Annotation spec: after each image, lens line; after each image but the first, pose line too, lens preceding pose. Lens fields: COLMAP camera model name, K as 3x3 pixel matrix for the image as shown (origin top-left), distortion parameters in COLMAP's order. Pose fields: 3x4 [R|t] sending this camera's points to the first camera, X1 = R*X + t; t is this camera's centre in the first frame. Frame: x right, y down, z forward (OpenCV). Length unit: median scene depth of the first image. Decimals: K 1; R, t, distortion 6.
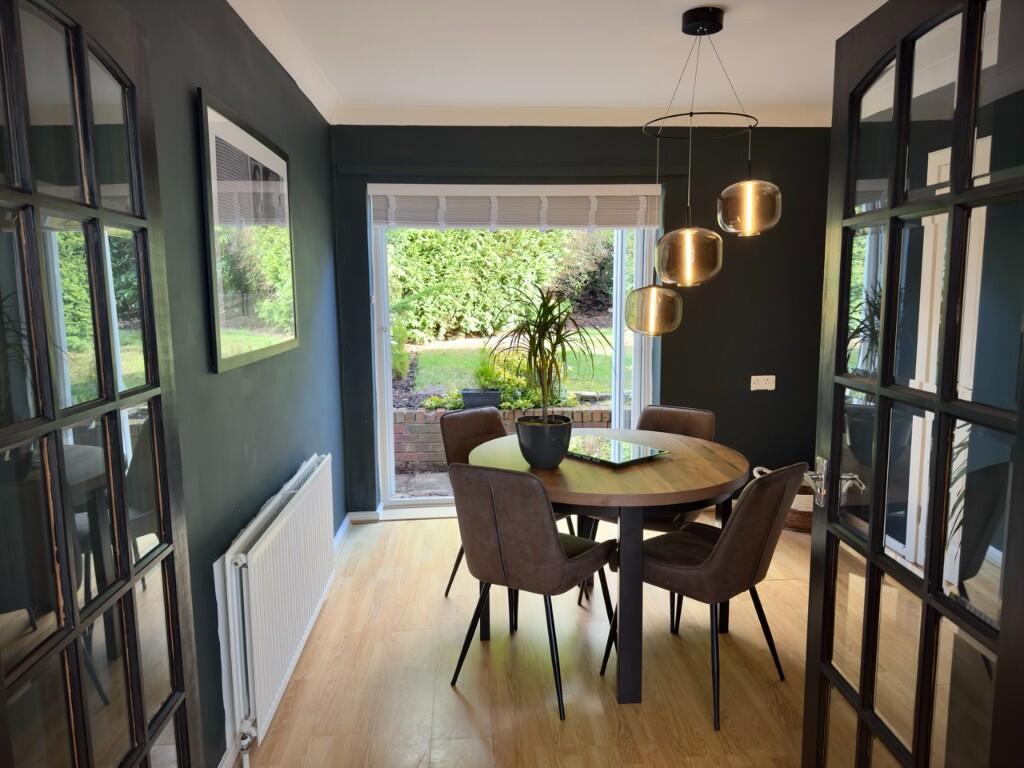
lens RADIAL K [[746.8, 0, 512.7], [0, 746.8, 390.3], [0, 0, 1]] dist [-0.006022, -0.004575]
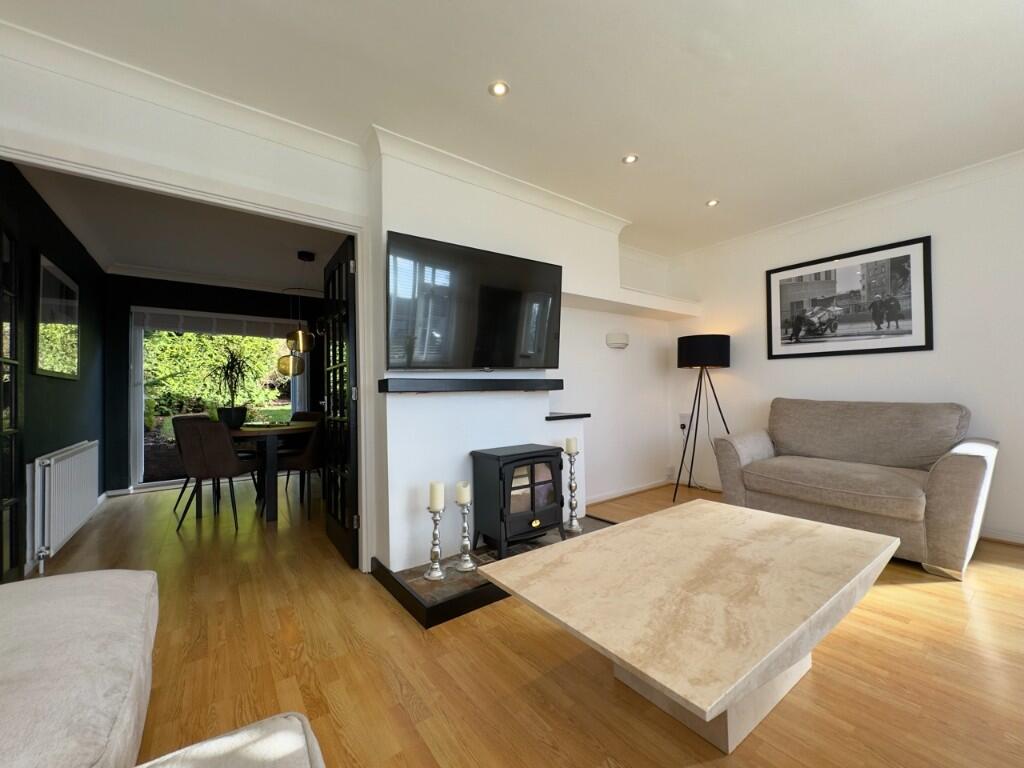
lens RADIAL K [[405.8, 0, 512.9], [0, 405.8, 381.6], [0, 0, 1]] dist [-0.002889, 0.000694]
pose [[0.835765, 0.005750, 0.549057, 0.056842], [0.081549, 0.987556, -0.134475, 0.142744], [-0.542997, 0.157165, 0.824896, -0.369214]]
